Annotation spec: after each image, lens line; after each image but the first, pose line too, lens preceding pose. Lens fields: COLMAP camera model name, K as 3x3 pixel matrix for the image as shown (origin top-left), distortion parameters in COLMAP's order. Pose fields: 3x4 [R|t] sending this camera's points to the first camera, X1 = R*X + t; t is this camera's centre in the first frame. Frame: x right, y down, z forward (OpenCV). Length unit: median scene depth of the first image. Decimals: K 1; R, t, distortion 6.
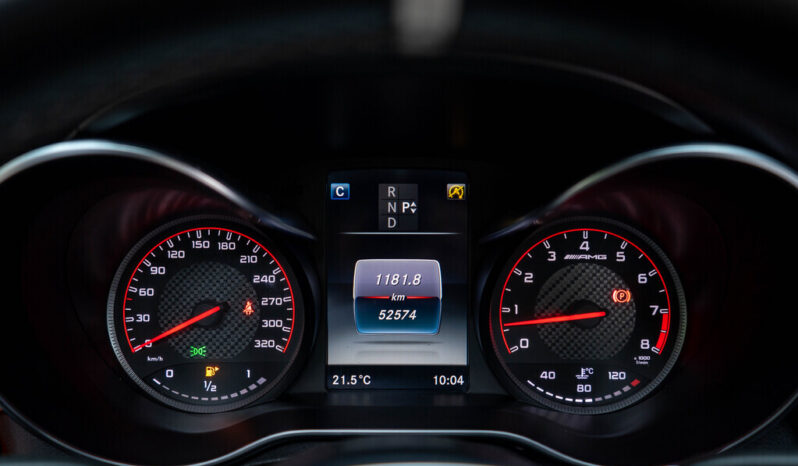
lens RADIAL K [[751.7, 0, 398.6], [0, 751.7, 231.9], [0, 0, 1]] dist [-0.004689, 0.000000]
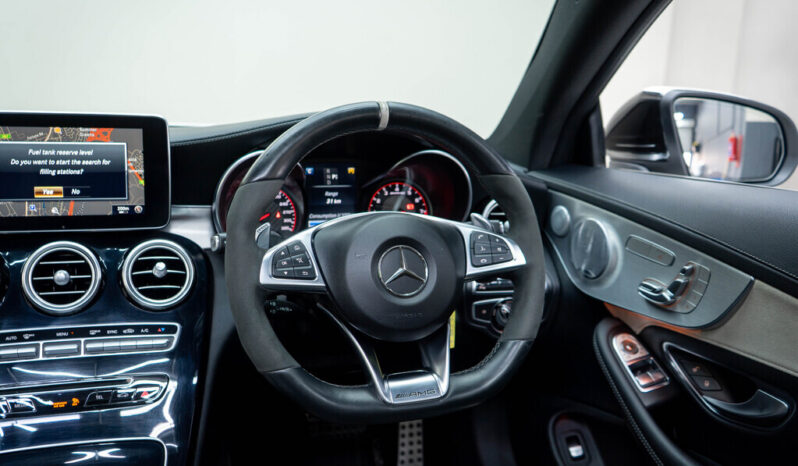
lens RADIAL K [[751.7, 0, 398.6], [0, 751.7, 232.7], [0, 0, 1]] dist [-0.004689, 0.000000]
pose [[0.956502, -0.038490, 0.289174, -0.566850], [0.050603, 0.998122, -0.034525, 0.278724], [-0.287302, 0.047657, 0.956654, -1.685994]]
